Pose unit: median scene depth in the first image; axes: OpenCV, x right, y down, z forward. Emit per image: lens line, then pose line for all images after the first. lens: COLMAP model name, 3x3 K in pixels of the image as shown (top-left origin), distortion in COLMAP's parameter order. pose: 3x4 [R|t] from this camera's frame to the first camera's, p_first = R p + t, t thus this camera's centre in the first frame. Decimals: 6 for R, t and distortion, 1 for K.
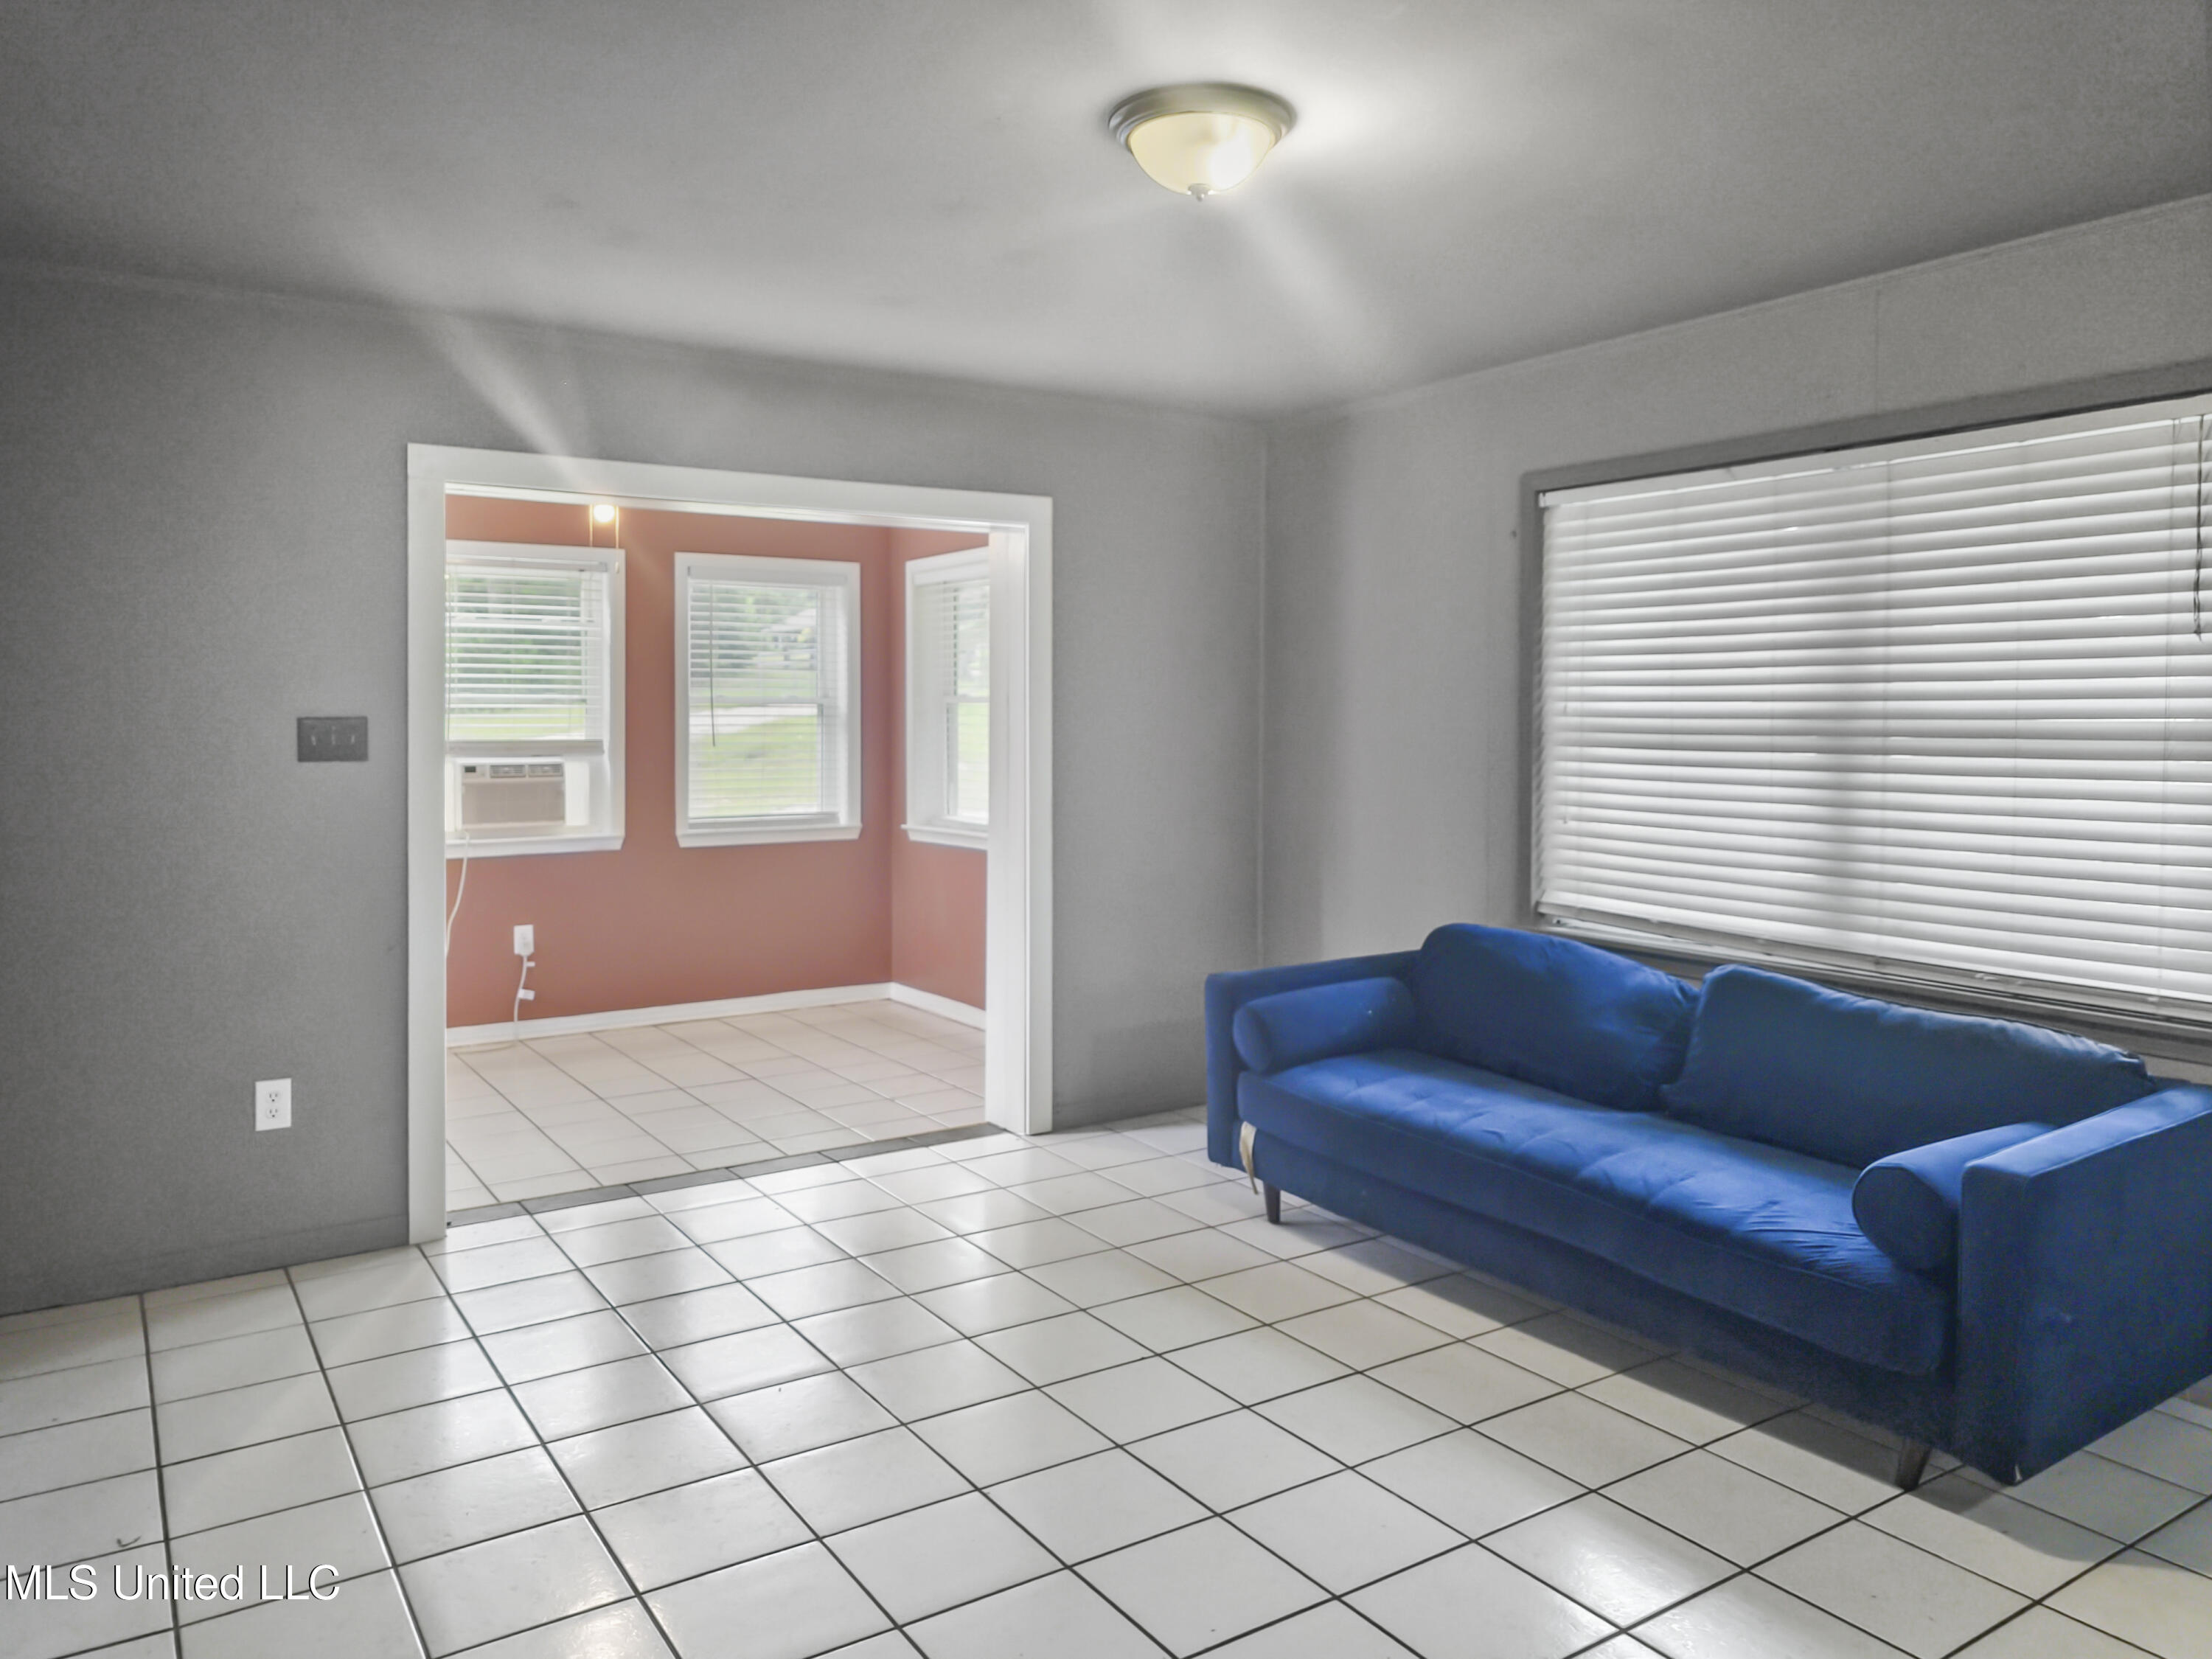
lens RADIAL K [[1552.9, 0, 1108.6], [0, 1552.9, 751.6], [0, 0, 1]] dist [-0.004397, 0.000068]
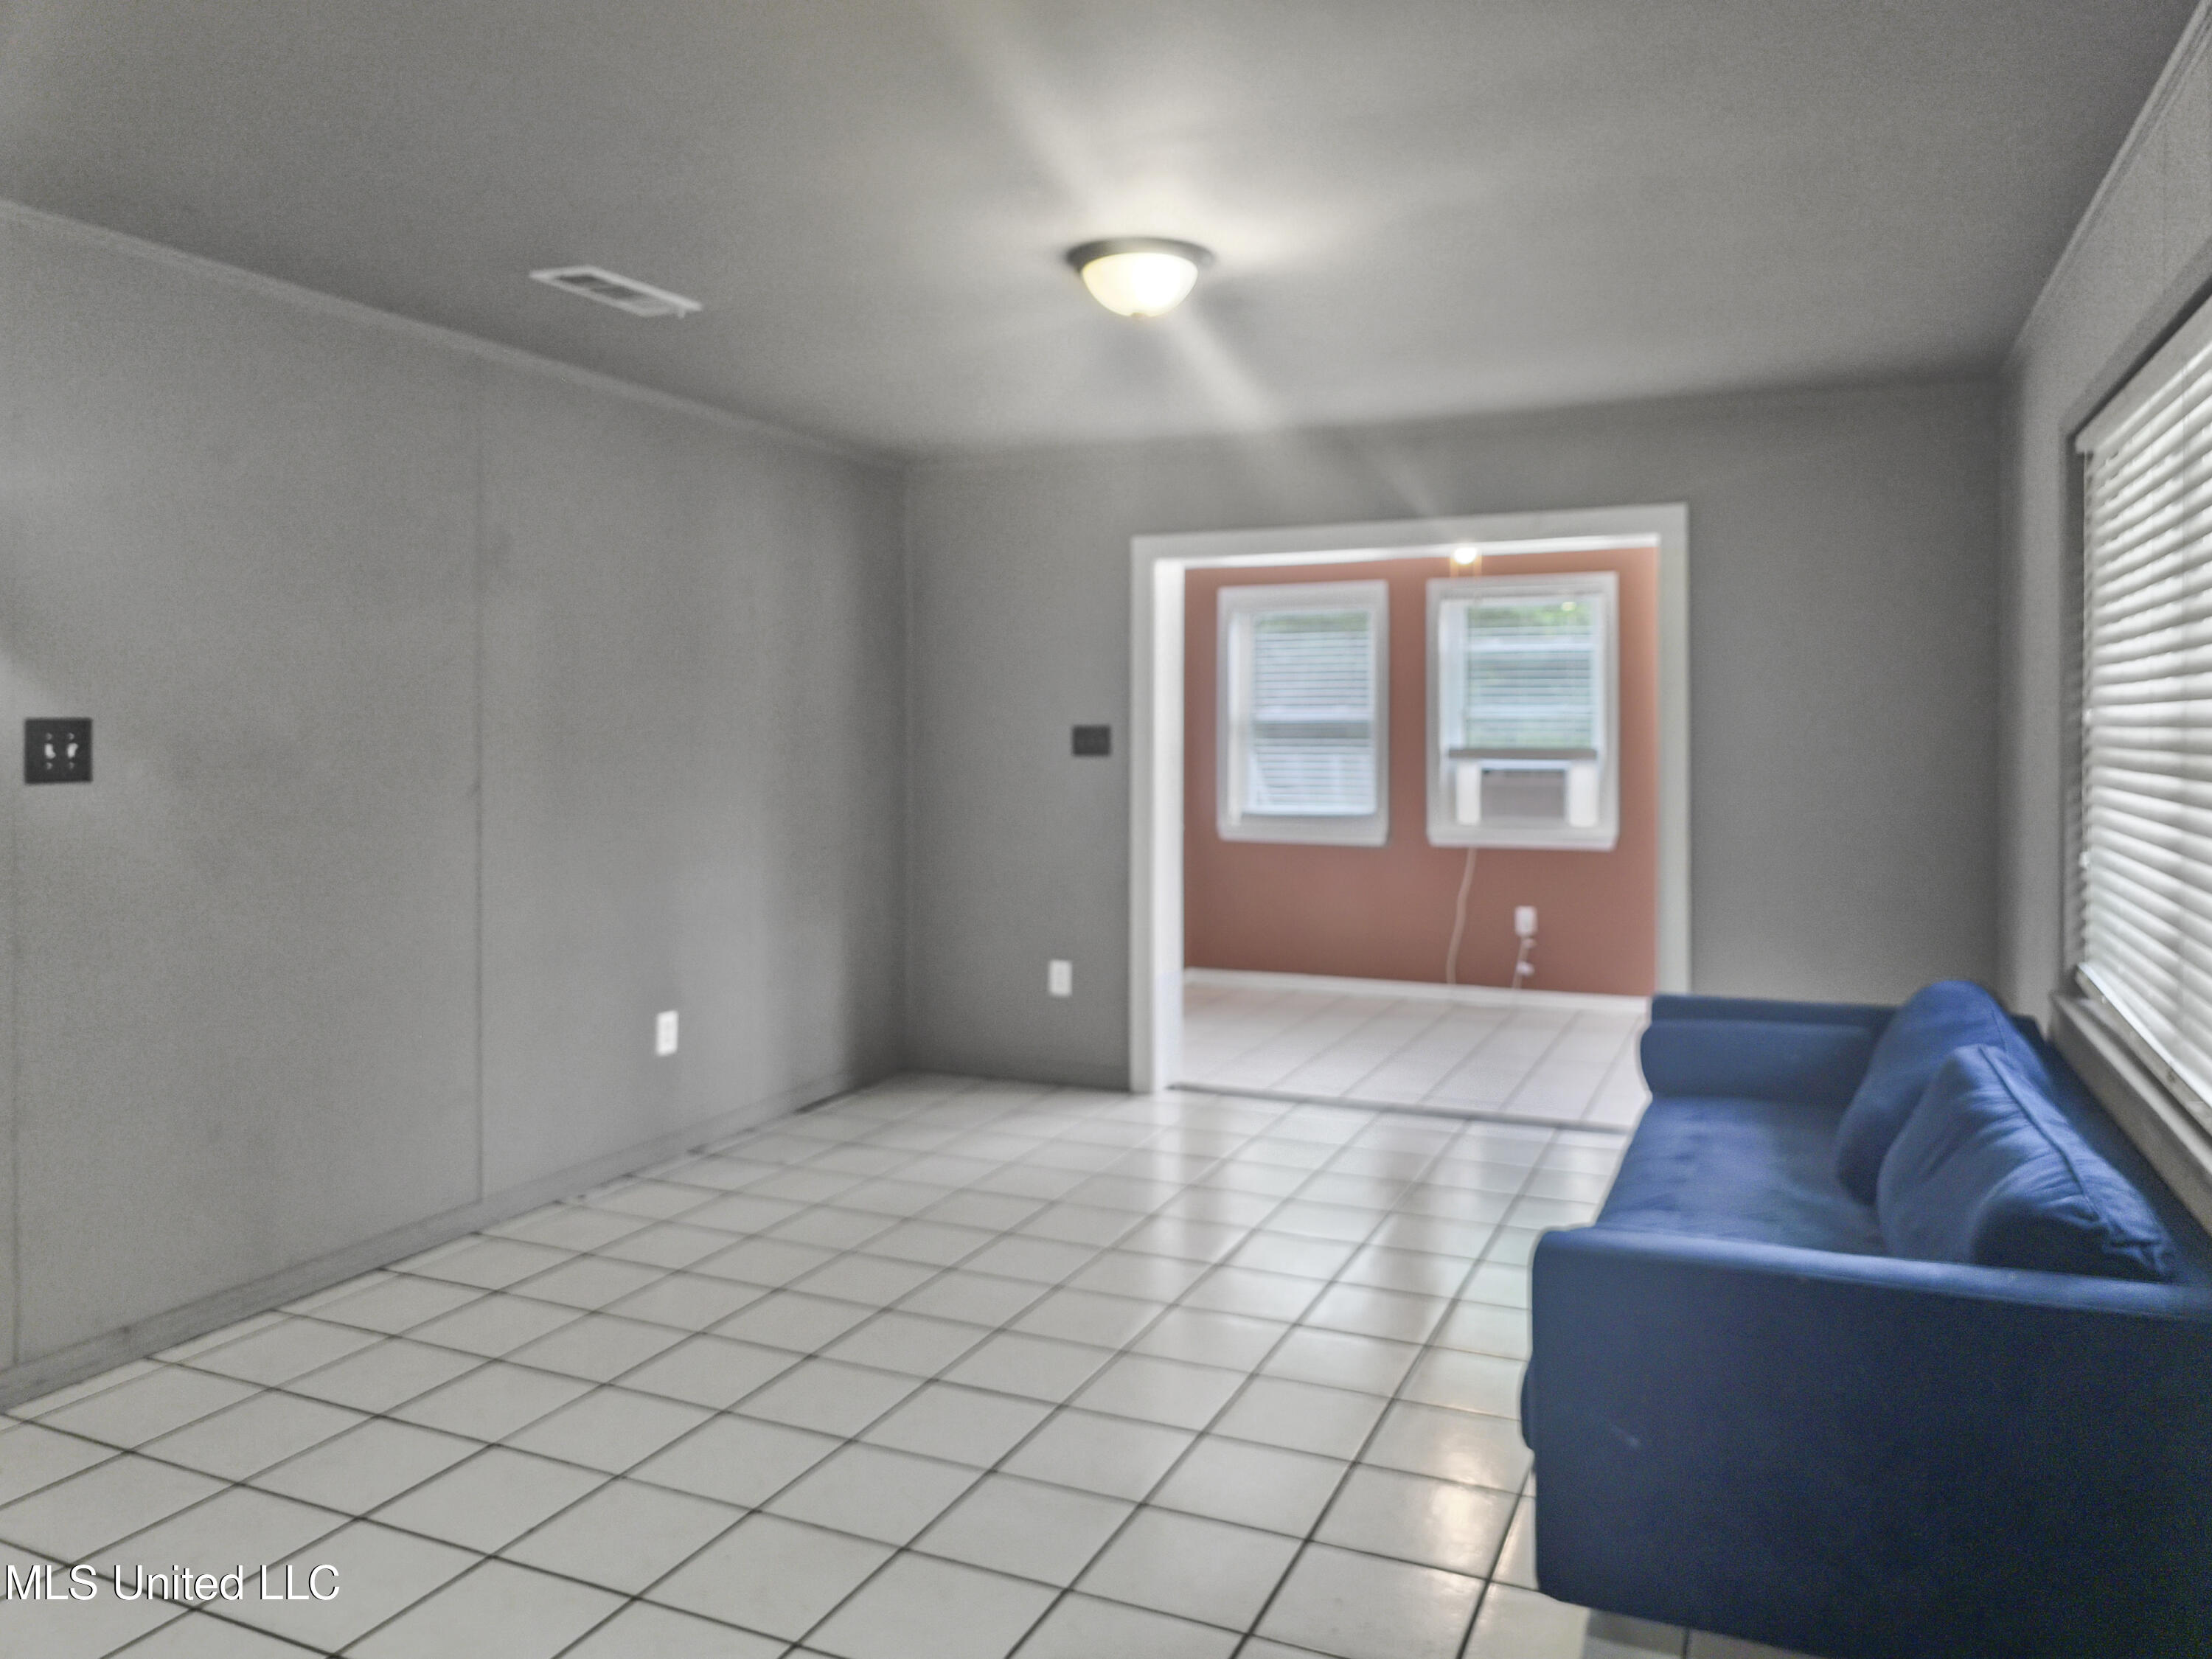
lens RADIAL K [[1552.9, 0, 1108.6], [0, 1552.9, 751.6], [0, 0, 1]] dist [-0.004397, 0.000068]
pose [[0.550604, 0.011455, -0.834688, 0.663619], [-0.019784, 0.999804, 0.000670, 0.001250], [0.834532, 0.016144, 0.550723, 0.164621]]
